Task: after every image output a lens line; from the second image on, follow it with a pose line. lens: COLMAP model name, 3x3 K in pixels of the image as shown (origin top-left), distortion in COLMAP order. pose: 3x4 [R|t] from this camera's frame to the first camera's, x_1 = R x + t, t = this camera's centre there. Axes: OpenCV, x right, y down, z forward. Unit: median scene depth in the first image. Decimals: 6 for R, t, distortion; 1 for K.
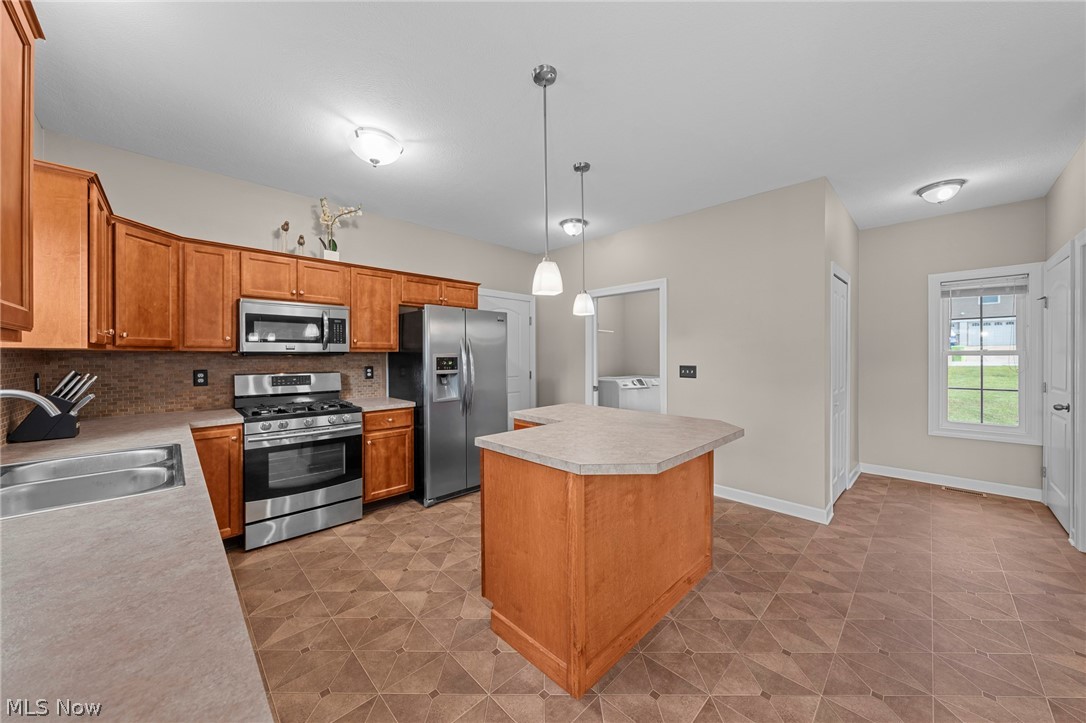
lens RADIAL K [[379.6, 0, 543.0], [0, 379.6, 361.5], [0, 0, 1]] dist [-0.000919, -0.000051]
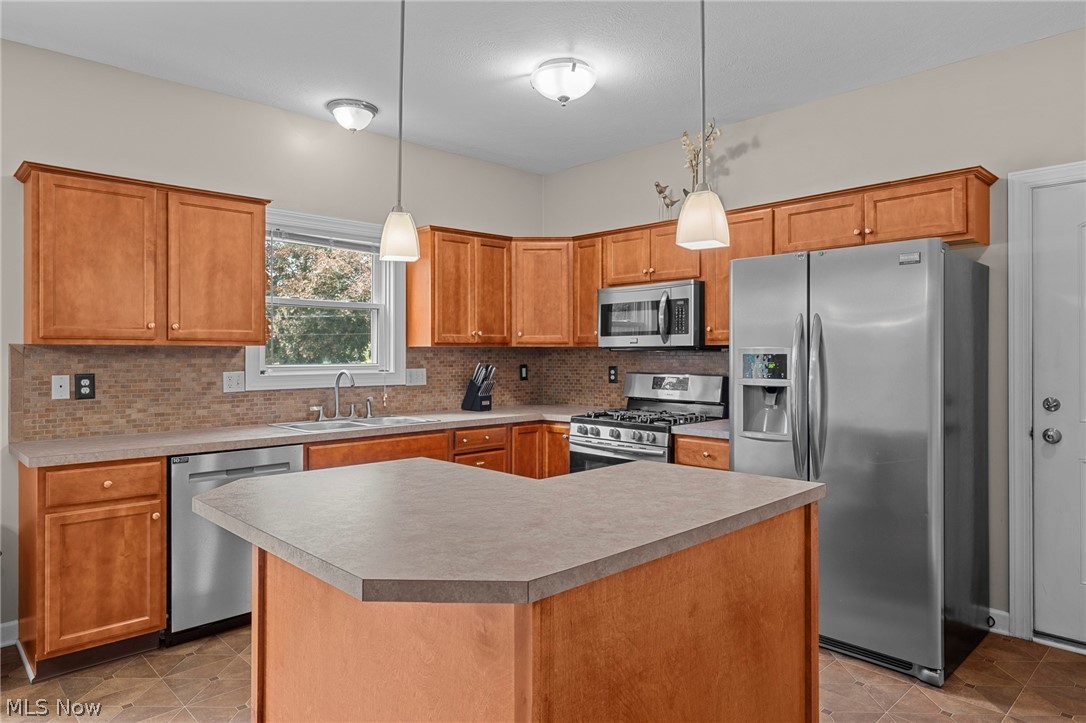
lens RADIAL K [[674.6, 0, 524.2], [0, 674.6, 356.1], [0, 0, 1]] dist [0.004787, 0.001020]
pose [[-0.027145, 0.007643, -0.999602, 0.739752], [-0.015655, 0.999845, 0.008070, -0.012428], [0.999509, 0.015868, -0.027021, 0.758851]]
